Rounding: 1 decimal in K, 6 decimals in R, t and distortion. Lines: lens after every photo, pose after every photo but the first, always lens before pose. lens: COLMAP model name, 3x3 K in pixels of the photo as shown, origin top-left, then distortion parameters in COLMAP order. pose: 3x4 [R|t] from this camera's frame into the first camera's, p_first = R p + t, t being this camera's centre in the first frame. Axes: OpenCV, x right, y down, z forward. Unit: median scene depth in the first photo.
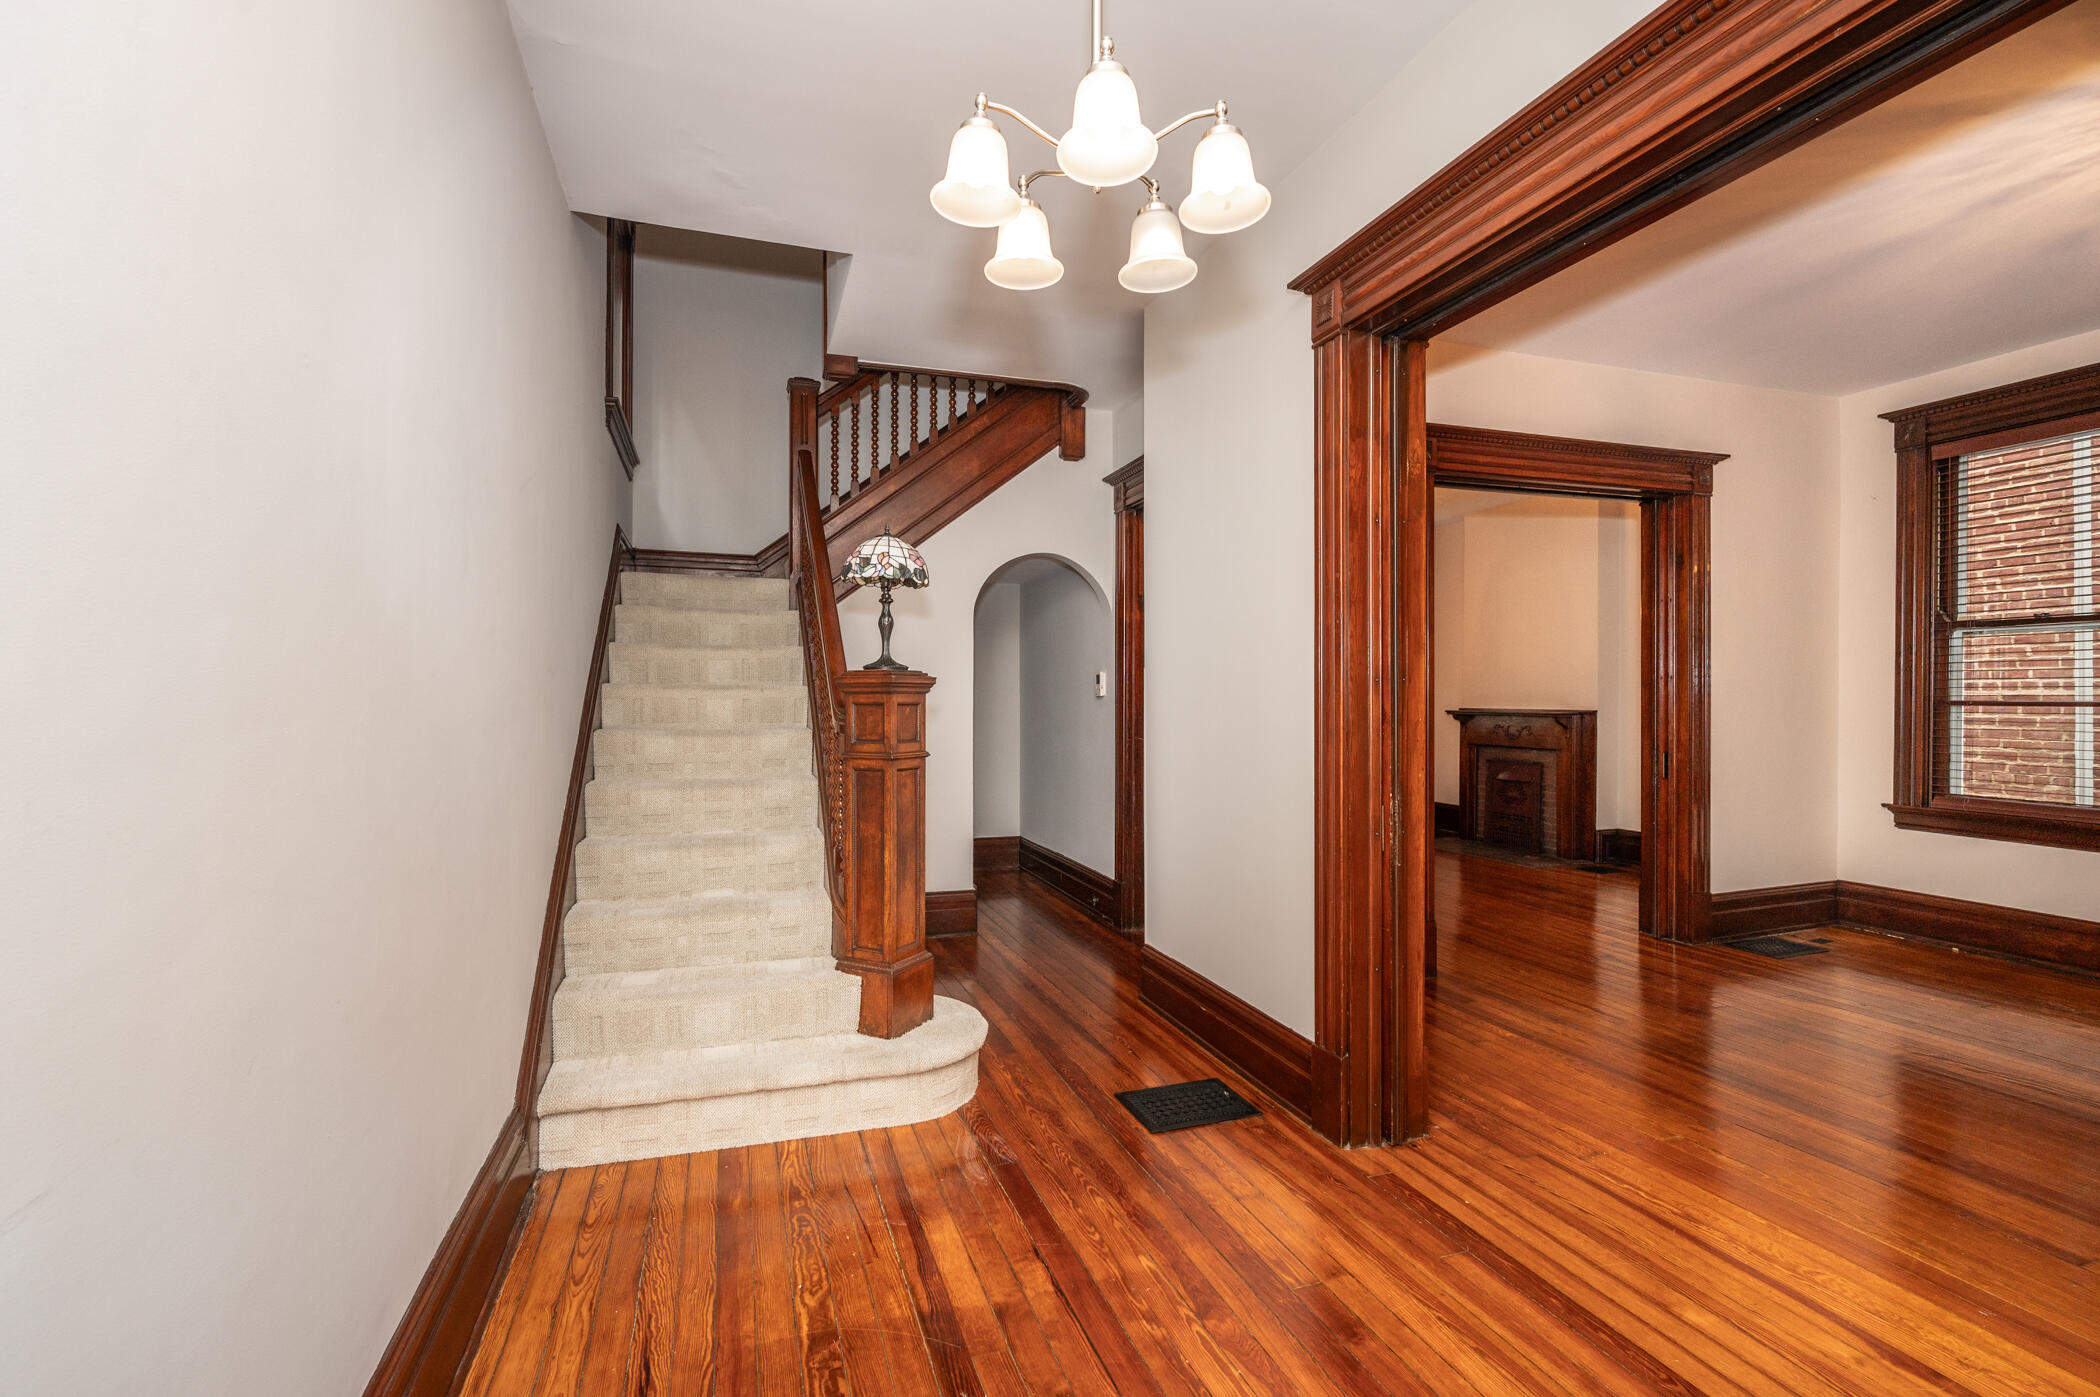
lens RADIAL K [[935.6, 0, 1048.9], [0, 935.6, 701.7], [0, 0, 1]] dist [-0.000831, -0.001035]
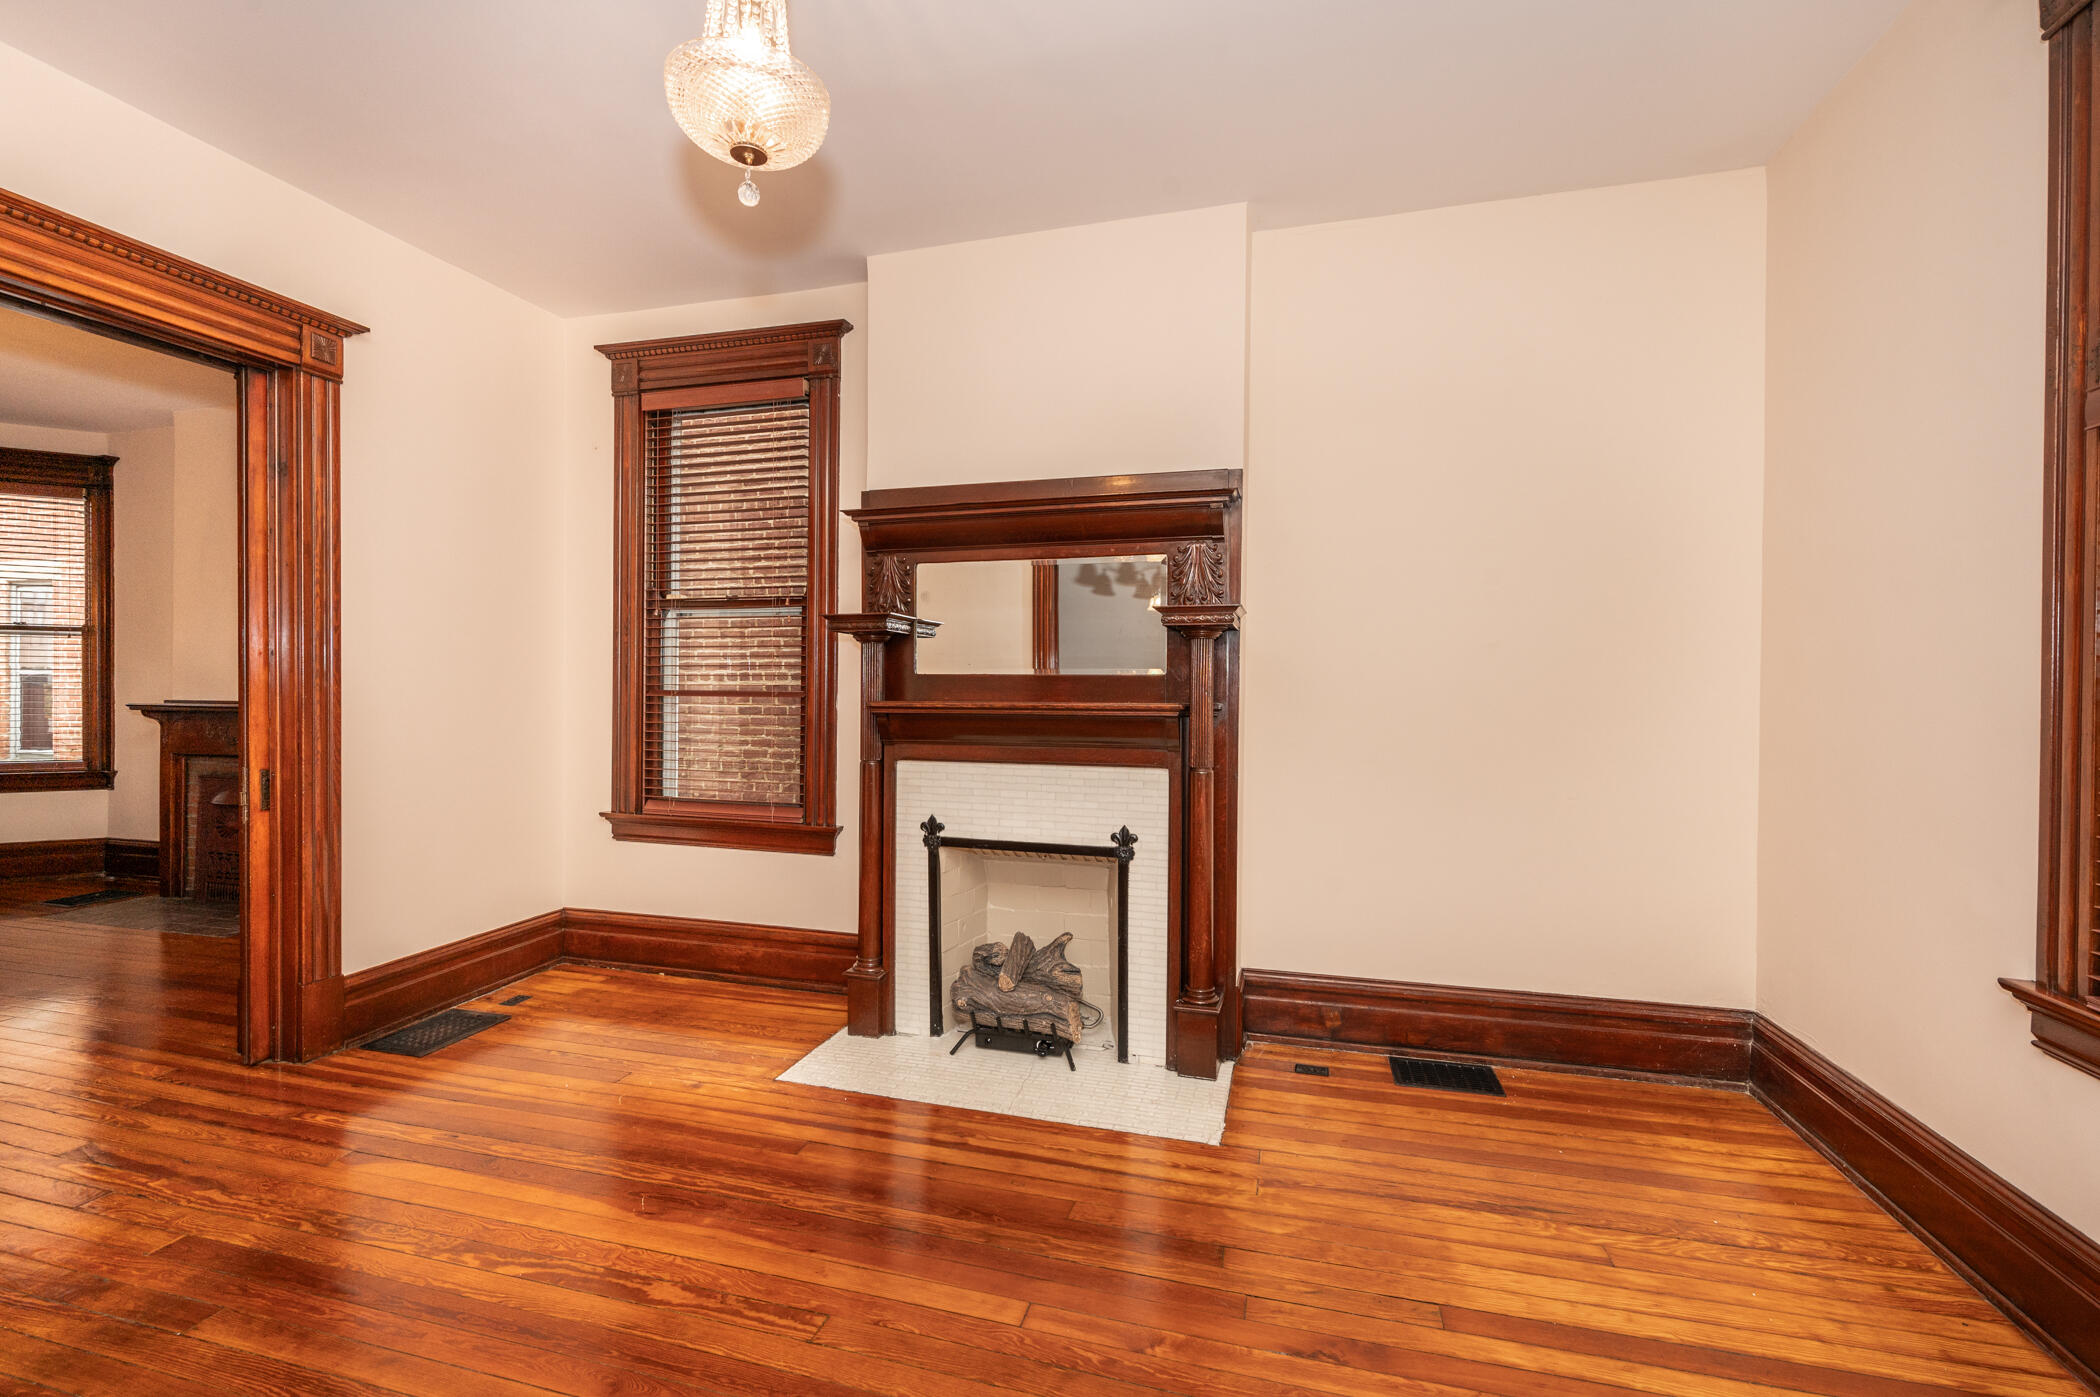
lens RADIAL K [[898.7, 0, 1051.4], [0, 898.7, 705.4], [0, 0, 1]] dist [0.000647, -0.000710]
pose [[0.563751, -0.010211, 0.825882, 0.508770], [-0.003736, 0.999882, 0.014912, -0.001013], [-0.825936, -0.011492, 0.563646, 0.237900]]
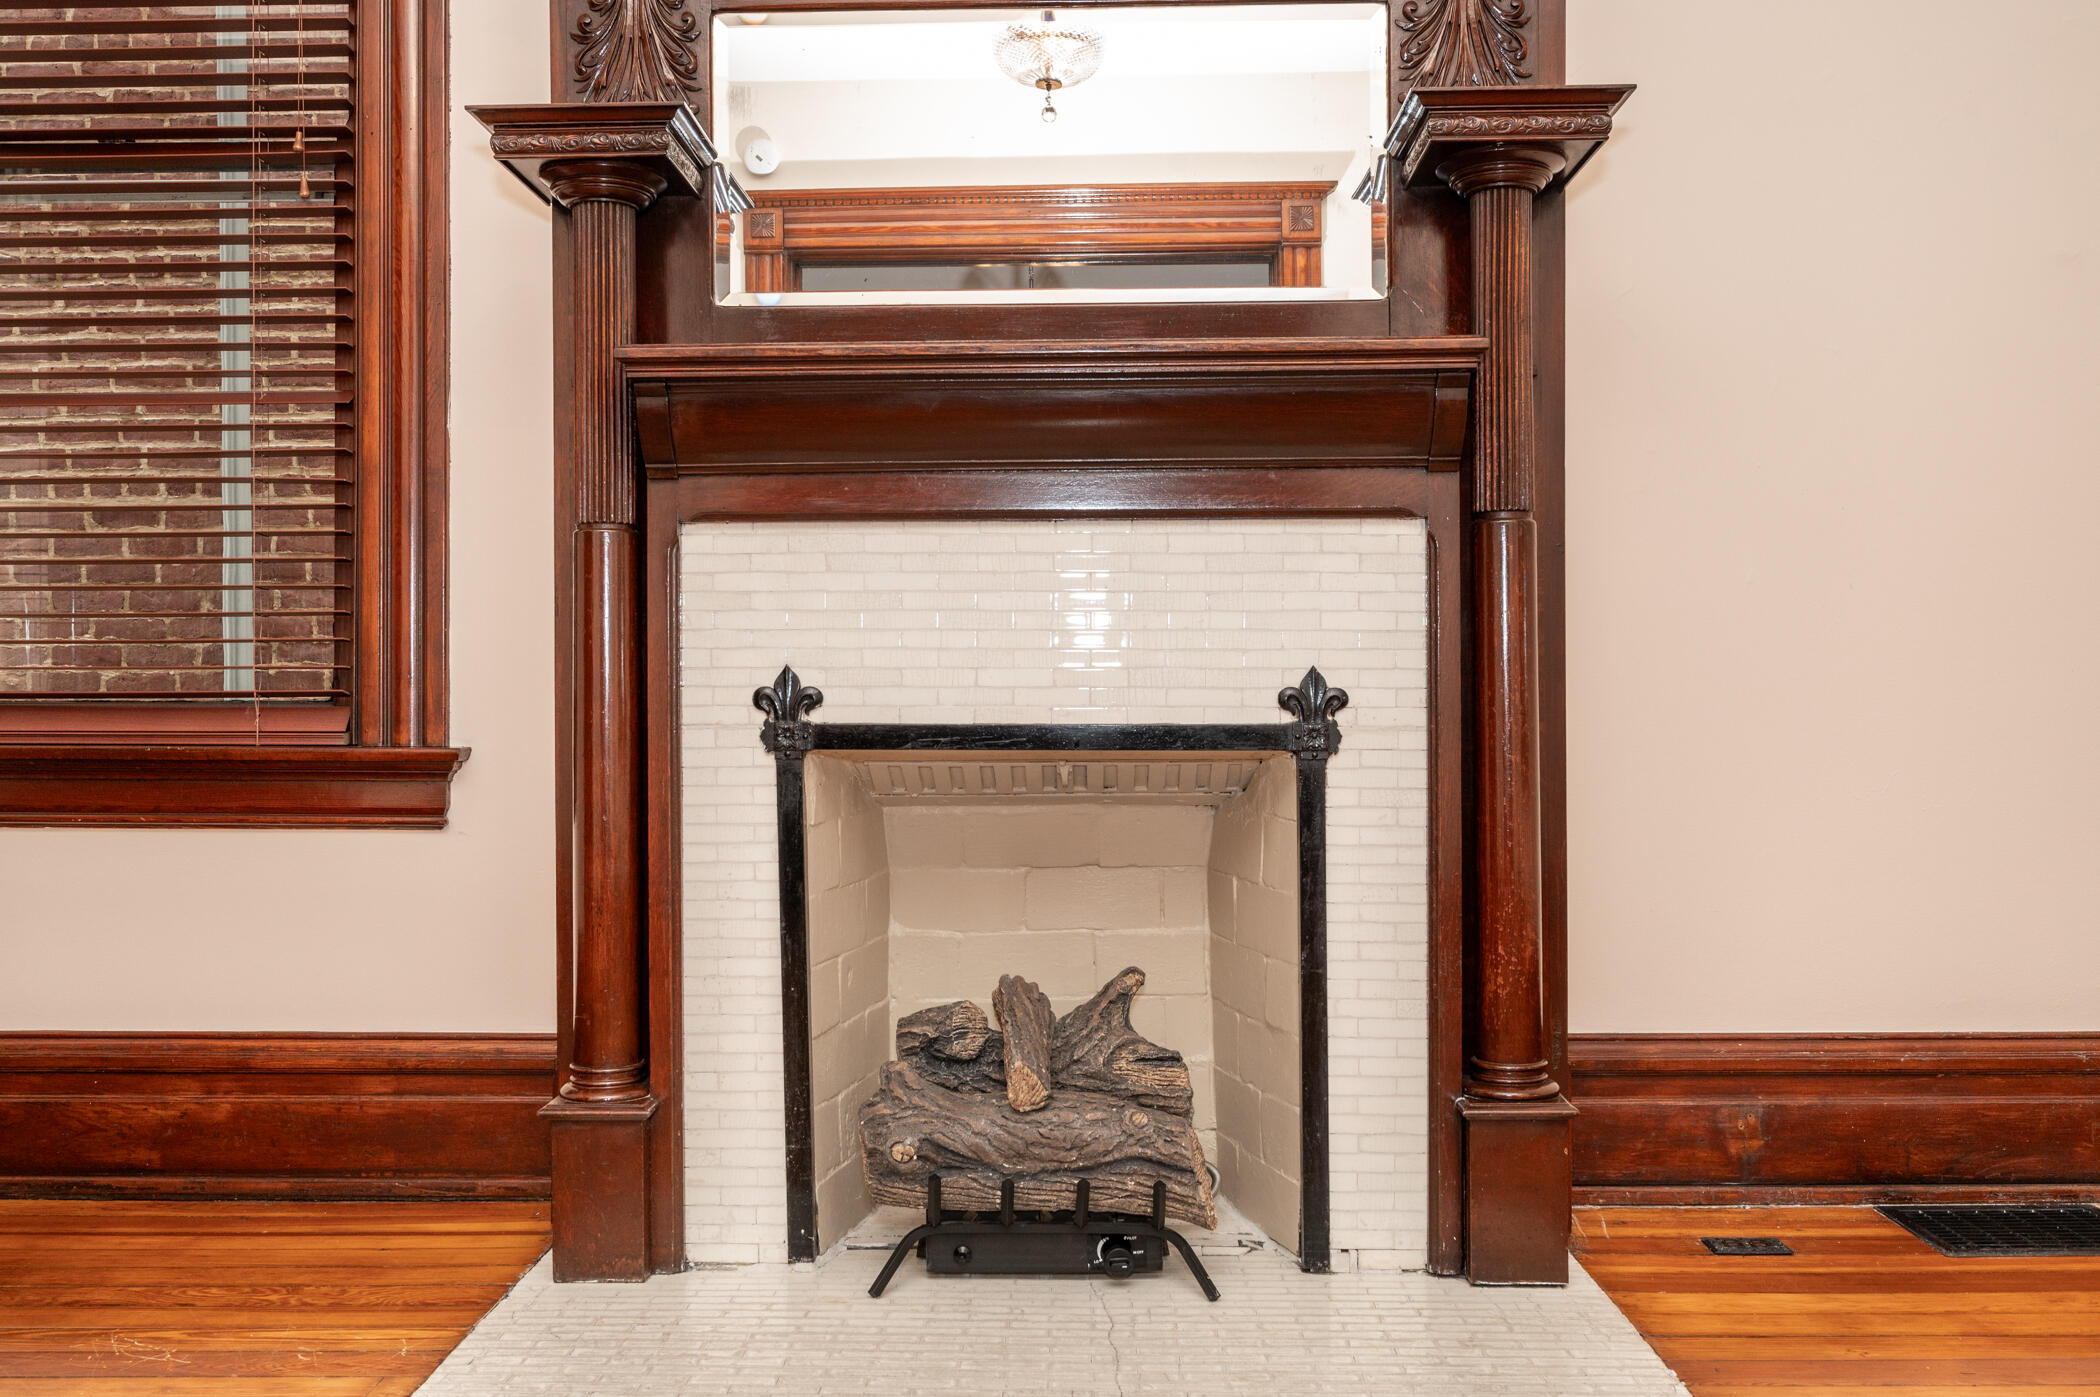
lens RADIAL K [[1815.7, 0, 1054.5], [0, 1815.7, 708.2], [0, 0, 1]] dist [0.004707, -0.012982]
pose [[0.340717, -0.013679, 0.940066, 0.567568], [0.008285, 0.999899, 0.011547, 0.106196], [-0.940129, 0.003854, 0.340796, 0.465390]]
